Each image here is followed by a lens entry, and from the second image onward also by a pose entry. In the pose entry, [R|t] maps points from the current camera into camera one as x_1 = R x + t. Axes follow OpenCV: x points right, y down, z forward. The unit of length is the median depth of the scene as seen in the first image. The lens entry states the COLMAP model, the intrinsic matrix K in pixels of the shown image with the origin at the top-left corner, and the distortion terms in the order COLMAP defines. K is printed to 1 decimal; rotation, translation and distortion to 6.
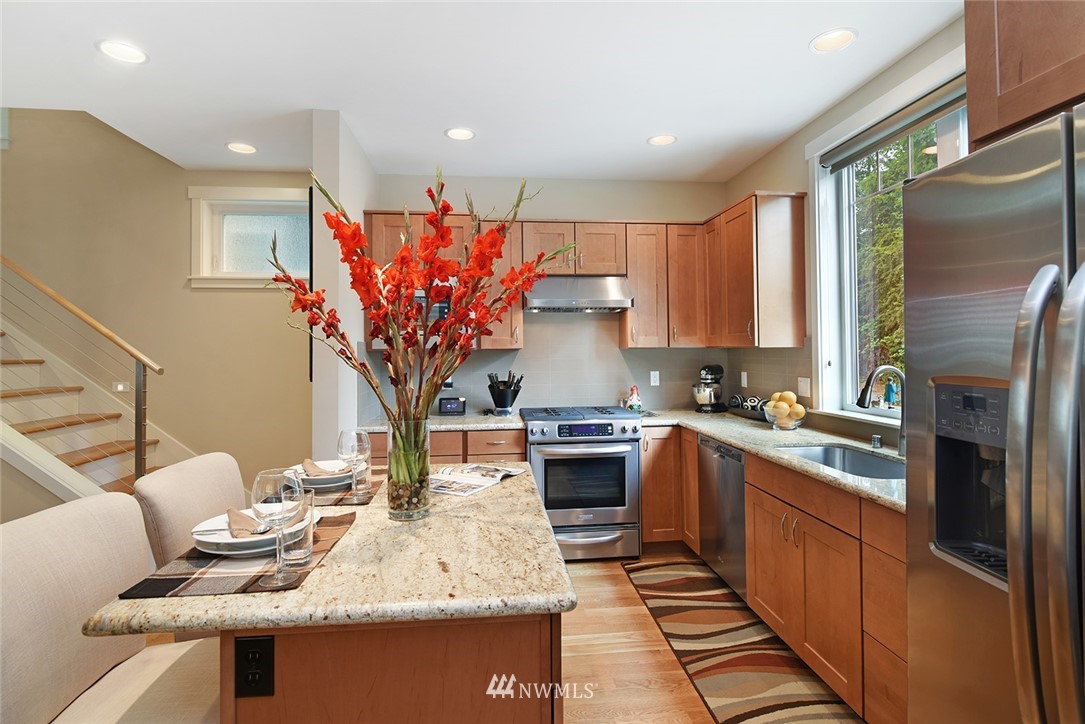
lens RADIAL K [[531.8, 0, 546.4], [0, 531.8, 339.2], [0, 0, 1]] dist [-0.003377, -0.000264]
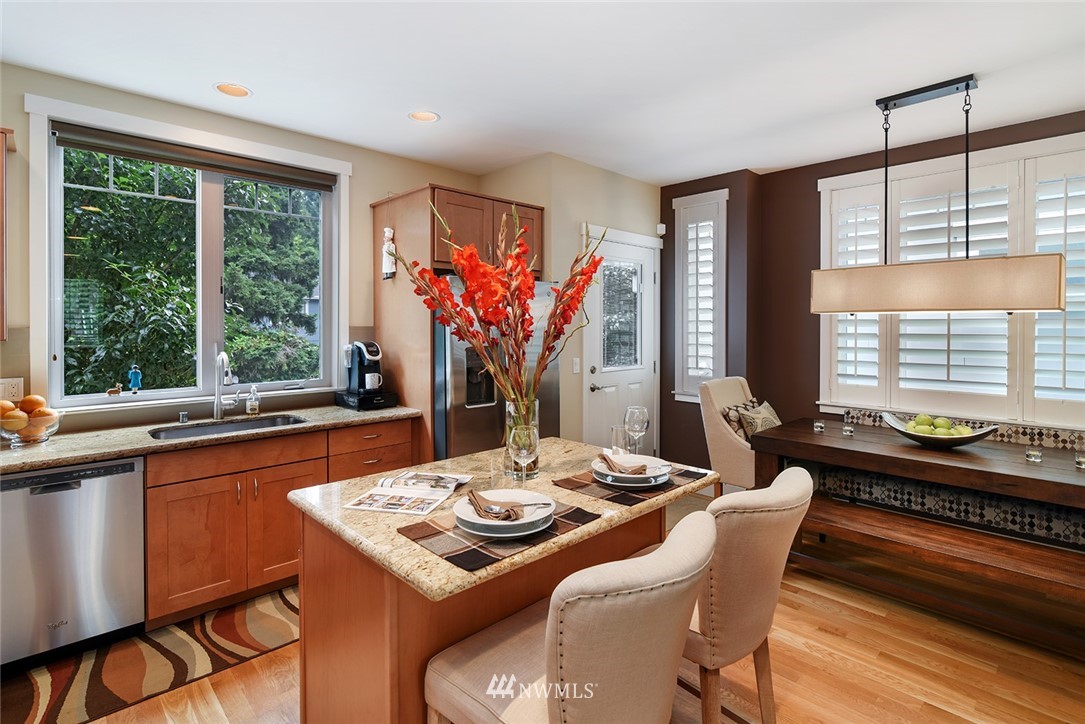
lens RADIAL K [[524.1, 0, 537.9], [0, 524.1, 328.3], [0, 0, 1]] dist [-0.009685, -0.000290]
pose [[-0.607742, 0.001541, 0.794133, -0.575073], [-0.011163, 0.999883, -0.010483, -0.003118], [-0.794056, -0.015236, -0.607654, 0.783872]]
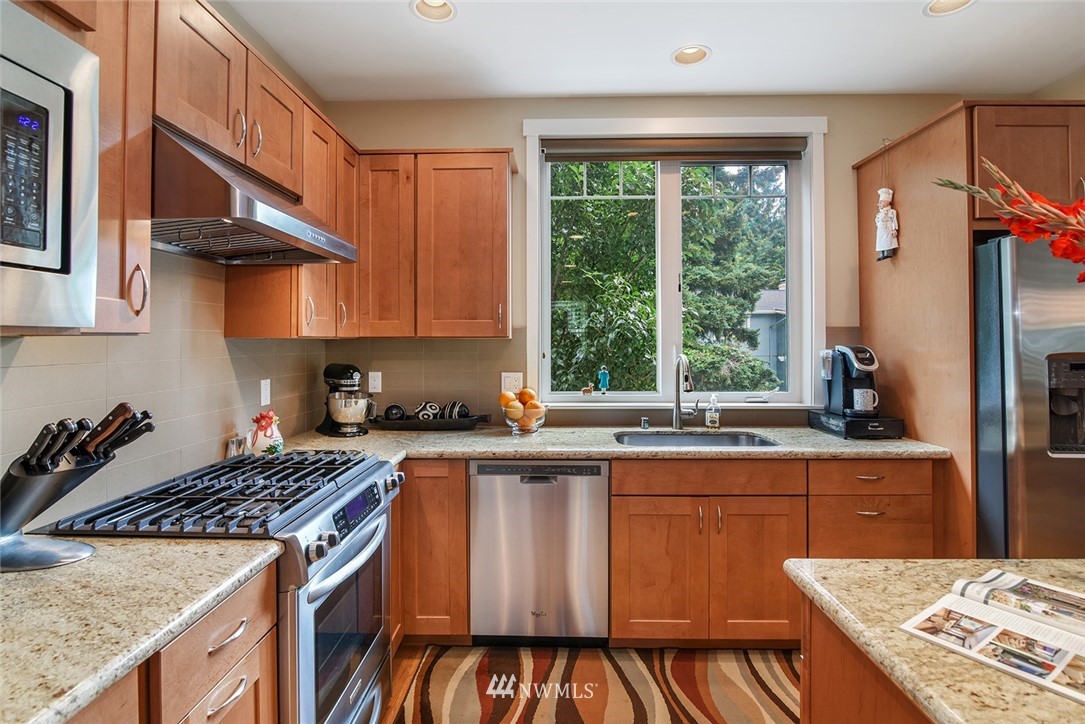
lens RADIAL K [[528.4, 0, 540.8], [0, 528.4, 335.4], [0, 0, 1]] dist [-0.018877, -0.000039]
pose [[0.134336, 0.017984, 0.990773, -0.373060], [-0.018233, 0.999711, -0.015674, 0.021006], [-0.990768, -0.015960, 0.134625, 0.774786]]
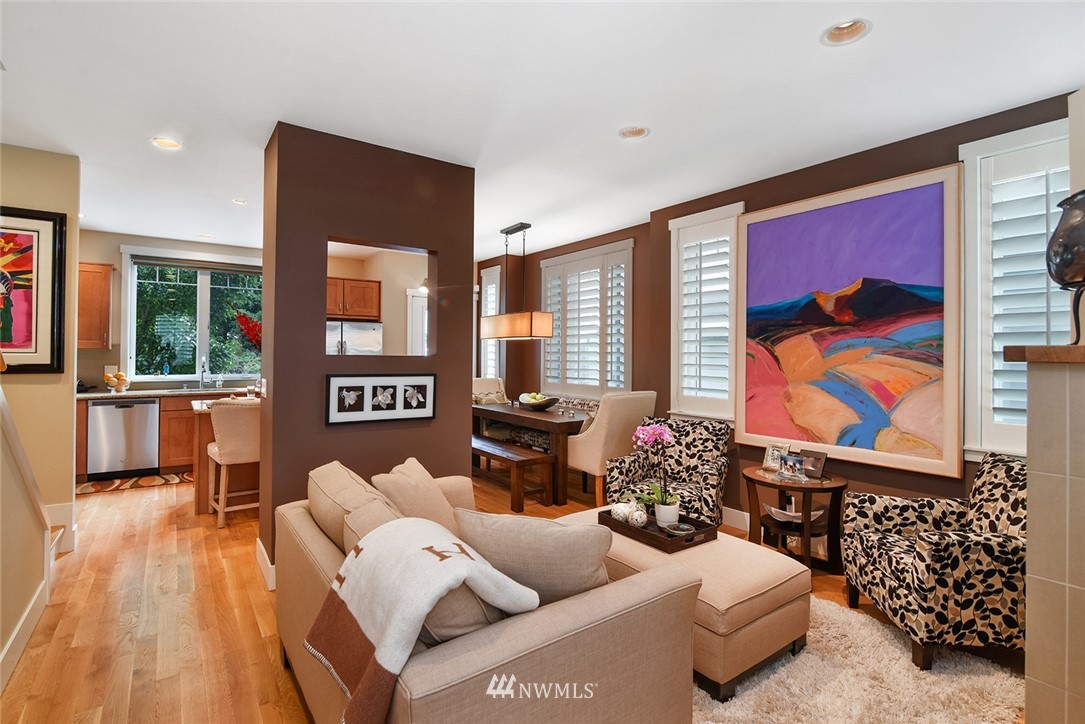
lens RADIAL K [[517.6, 0, 537.5], [0, 517.6, 348.7], [0, 0, 1]] dist [-0.004648, -0.000354]
pose [[-0.485427, 0.013647, 0.874171, -1.734546], [-0.019962, 0.999445, -0.026687, 0.028634], [-0.874049, -0.030404, -0.484885, 0.526188]]
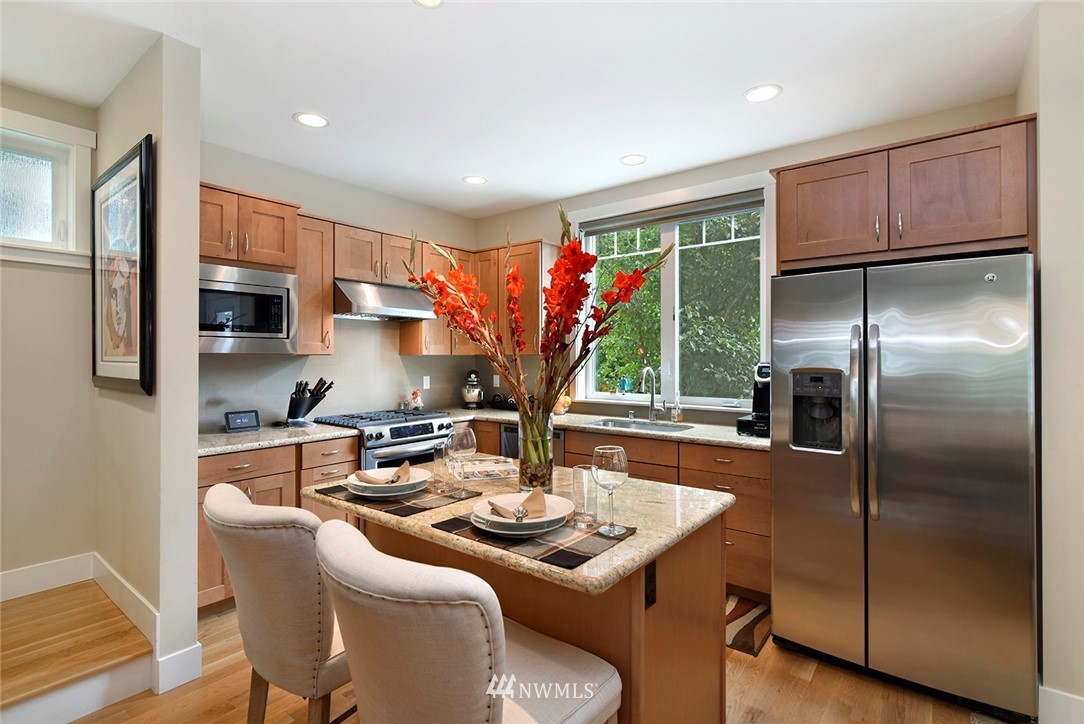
lens RADIAL K [[516.5, 0, 541.1], [0, 516.5, 353.9], [0, 0, 1]] dist [0.000239, 0.000156]
pose [[0.698430, 0.010189, 0.715606, -0.496666], [-0.019682, 0.999794, 0.004974, 0.004238], [-0.715408, -0.017559, 0.698487, 0.078805]]
